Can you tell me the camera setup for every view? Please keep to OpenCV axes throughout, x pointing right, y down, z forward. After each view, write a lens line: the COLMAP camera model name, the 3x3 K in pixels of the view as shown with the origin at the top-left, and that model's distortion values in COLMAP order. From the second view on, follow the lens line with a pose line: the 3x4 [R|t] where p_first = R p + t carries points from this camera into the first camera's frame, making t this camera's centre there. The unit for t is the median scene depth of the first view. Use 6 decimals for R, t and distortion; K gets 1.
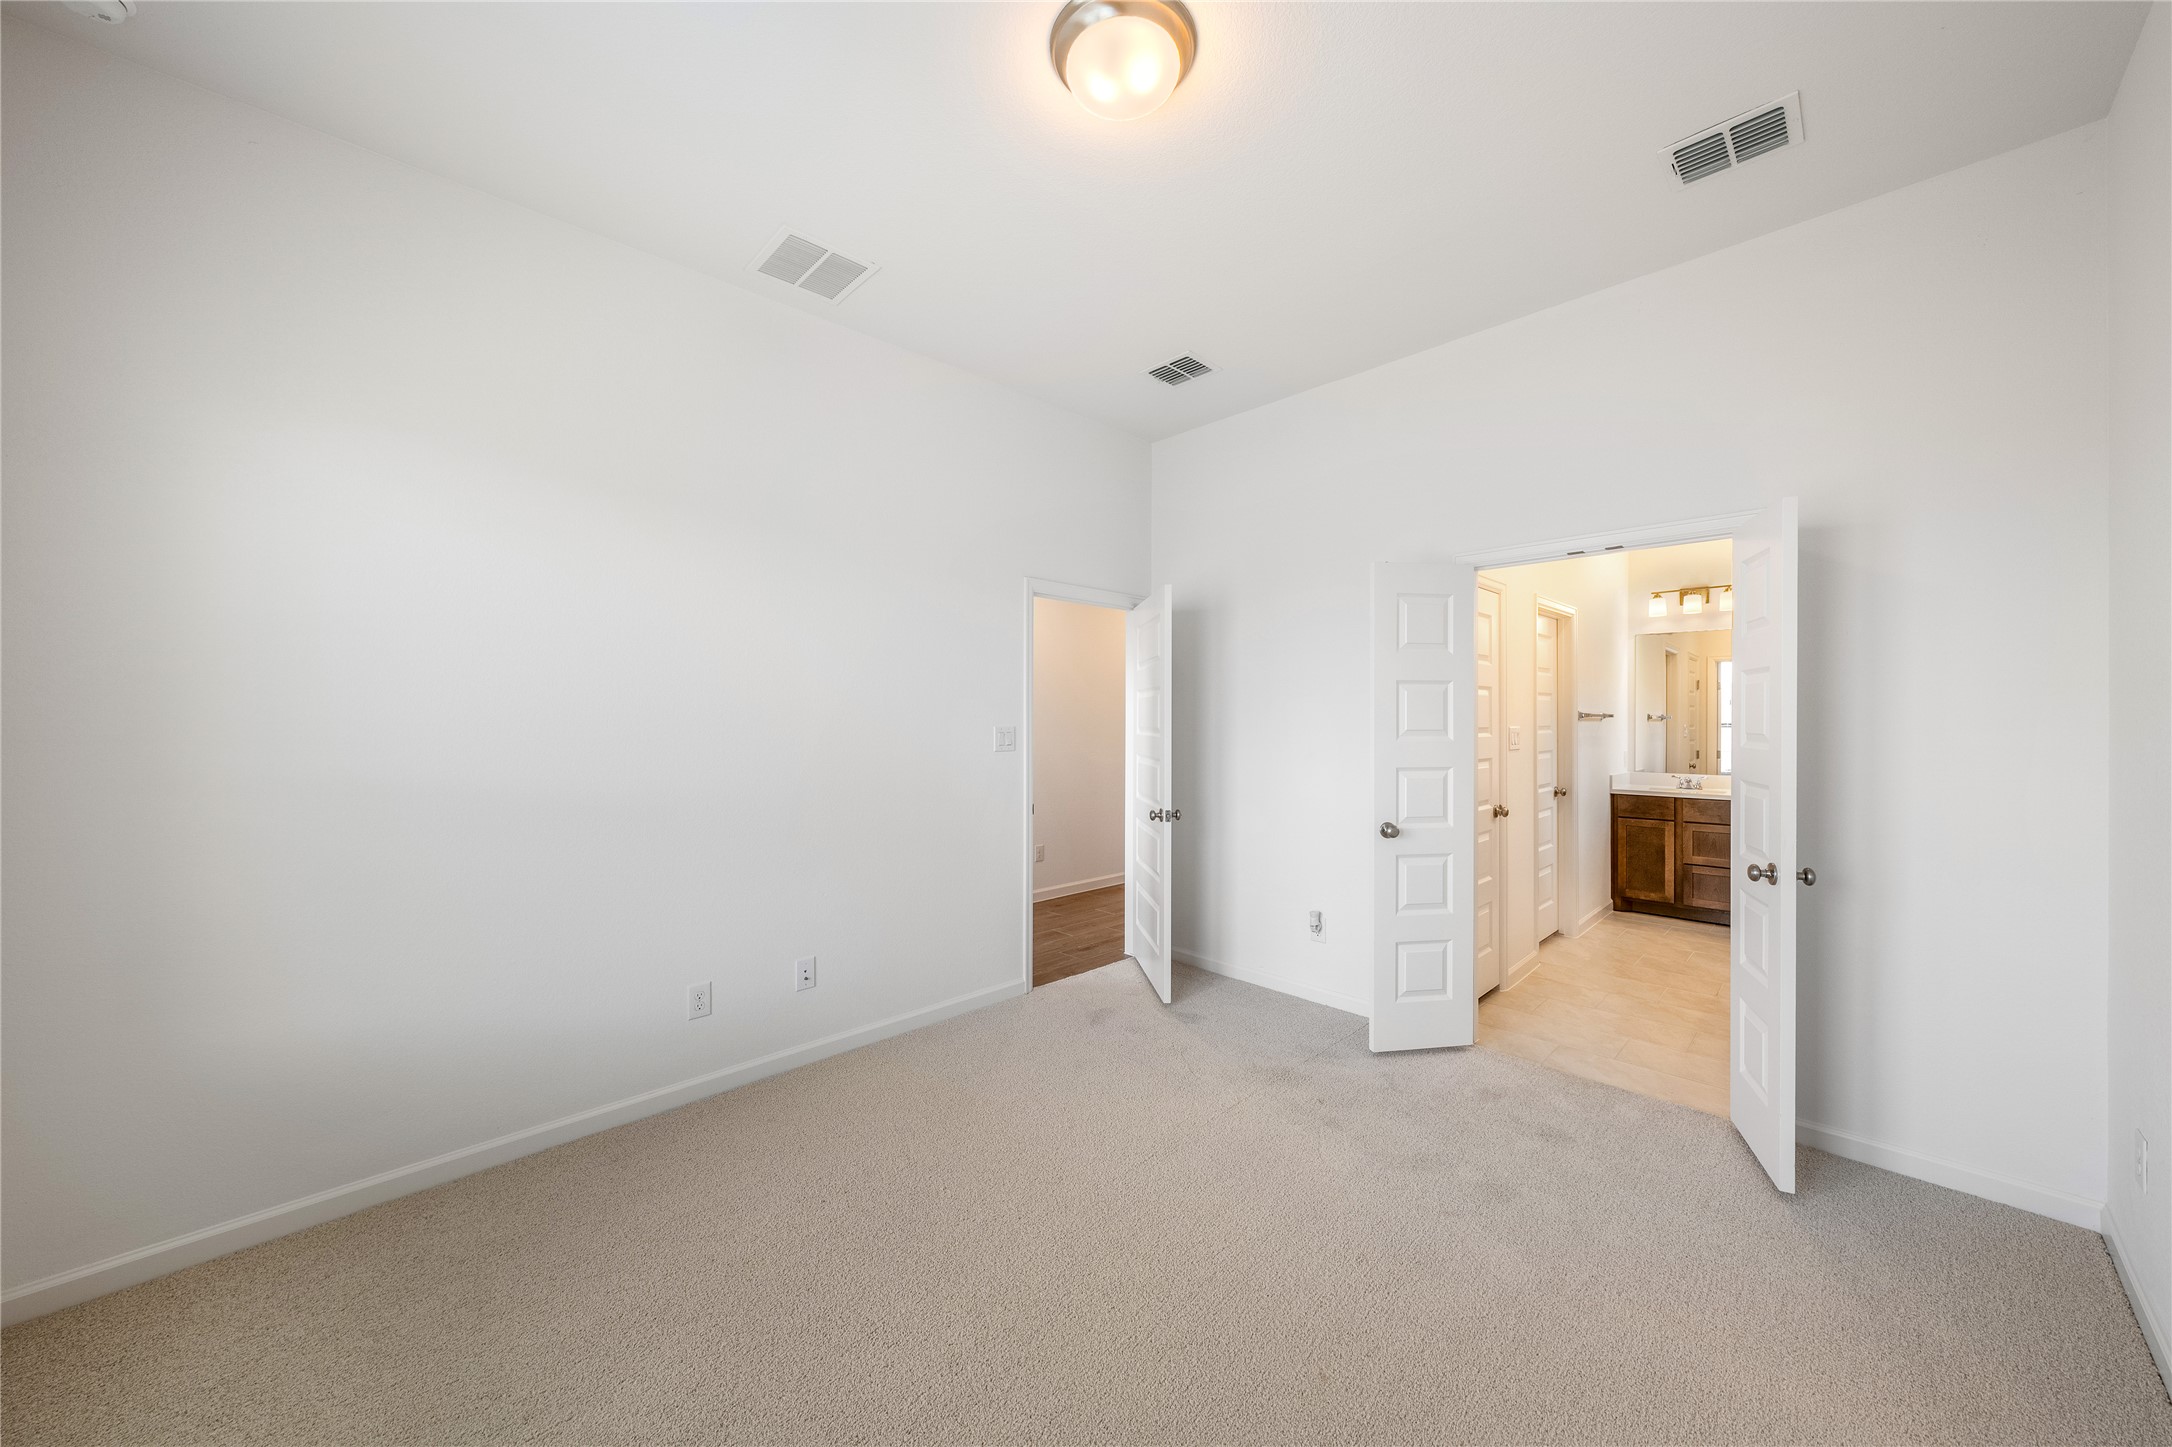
lens RADIAL K [[796.3, 0, 1087.3], [0, 796.3, 725.9], [0, 0, 1]] dist [-0.003003, -0.000343]
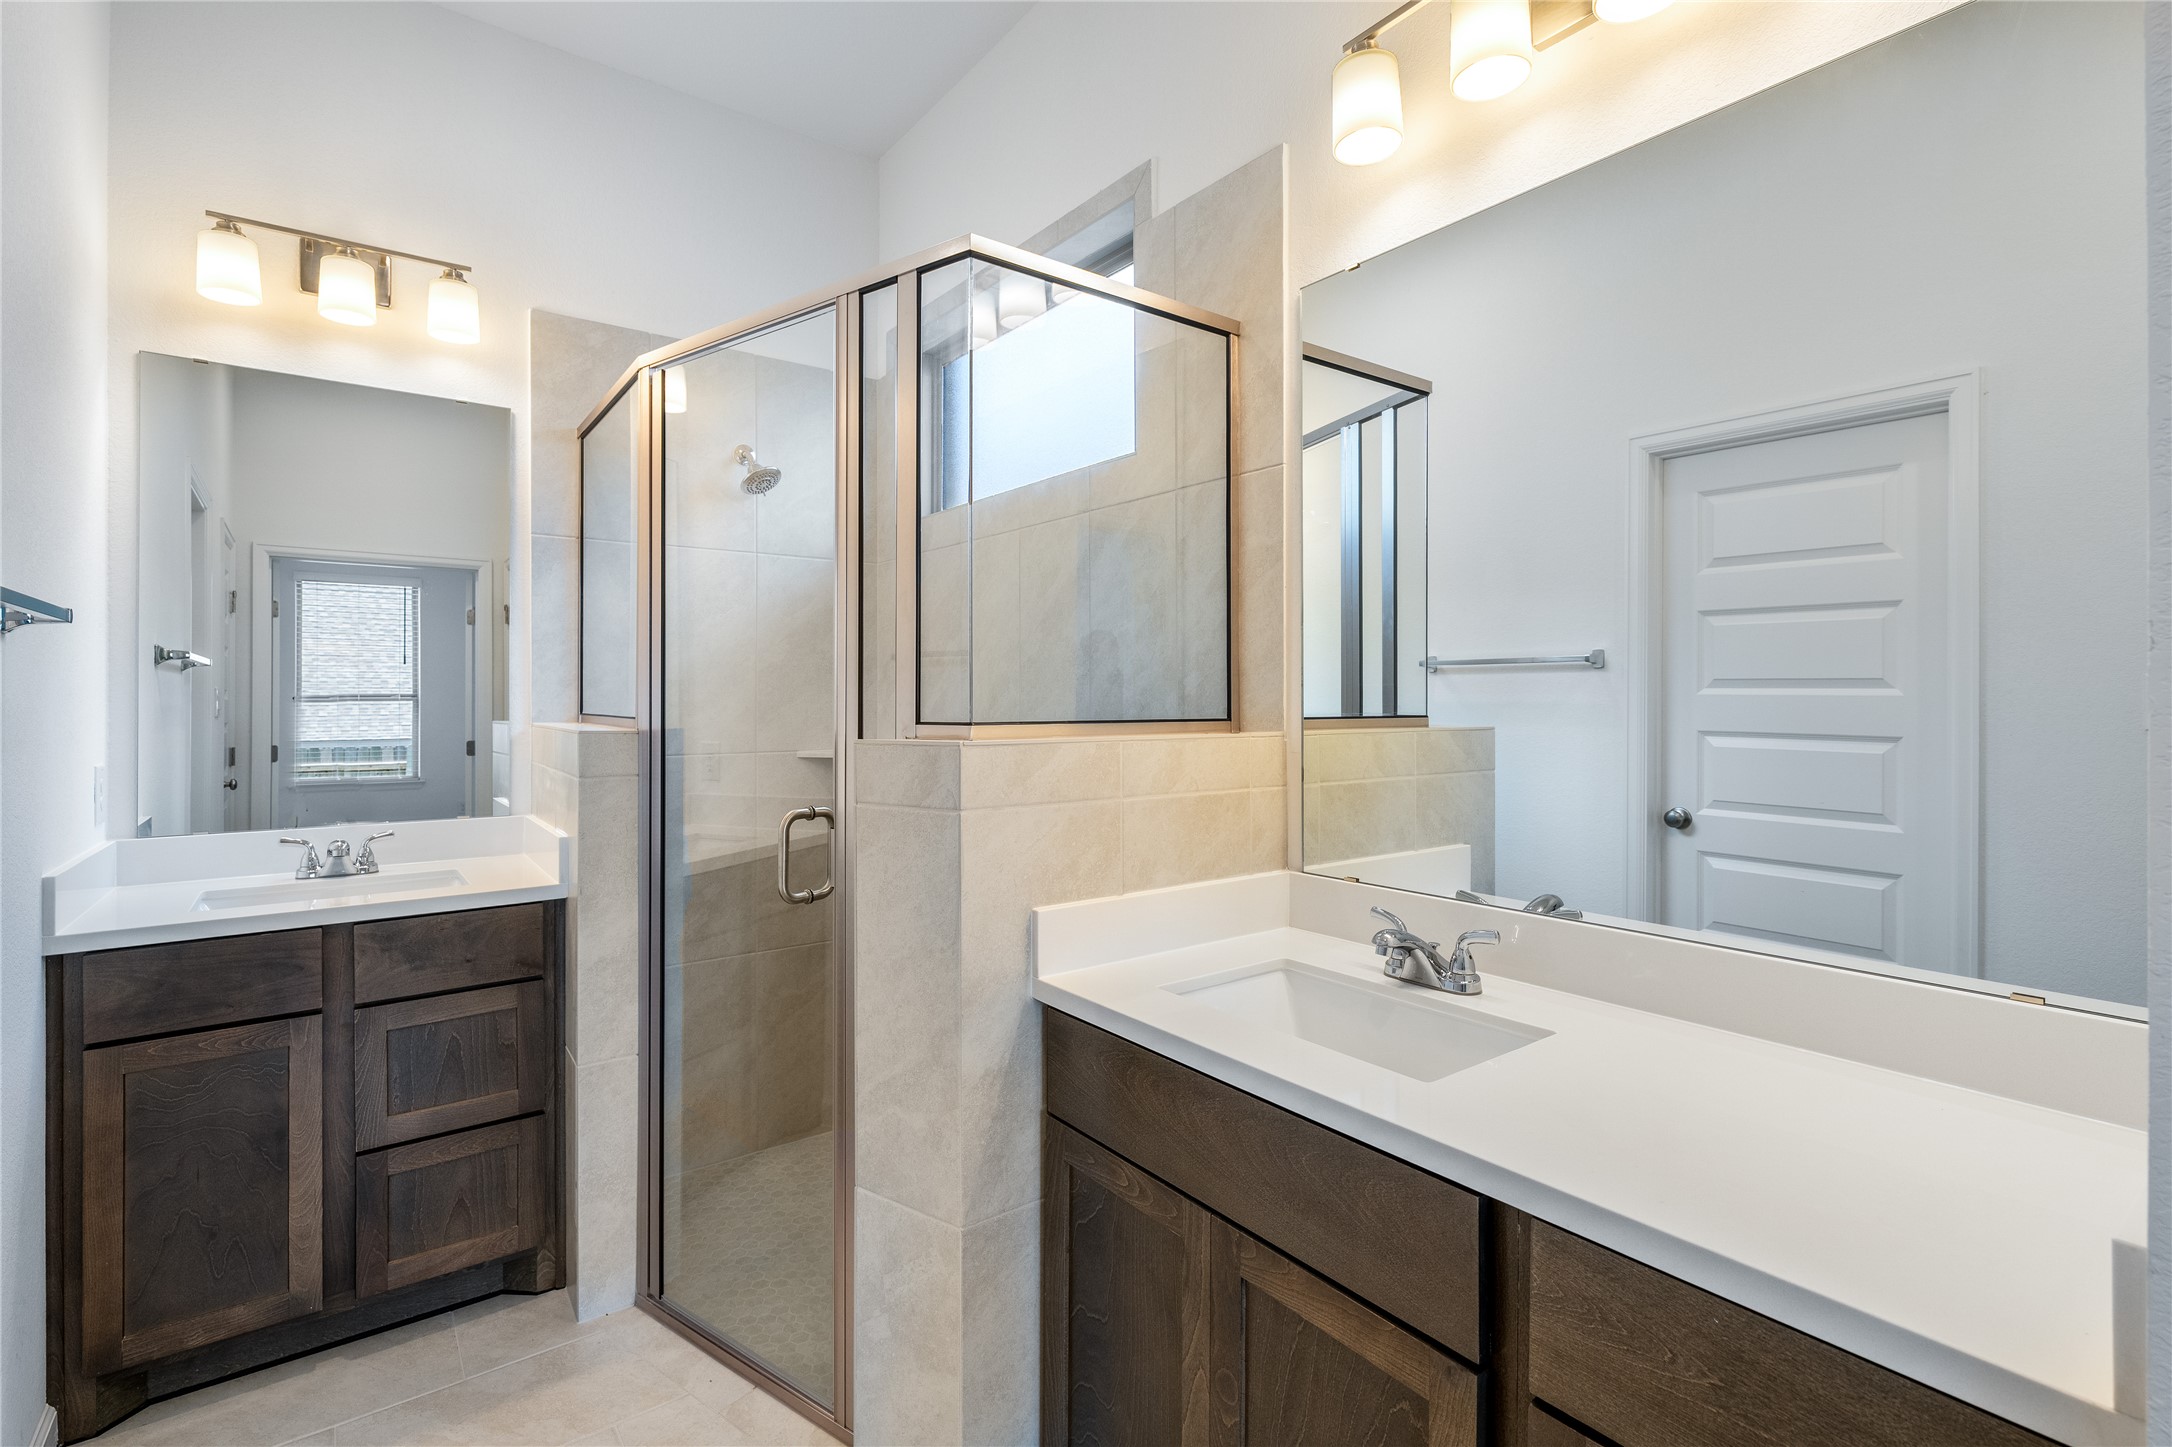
lens RADIAL K [[1010.5, 0, 1111.5], [0, 1010.5, 683.3], [0, 0, 1]] dist [-0.002403, 0.000358]
pose [[0.113795, 0.001206, 0.993504, 0.403578], [-0.006121, 0.999981, -0.000513, 0.001989], [-0.993485, -0.006023, 0.113800, 0.662941]]
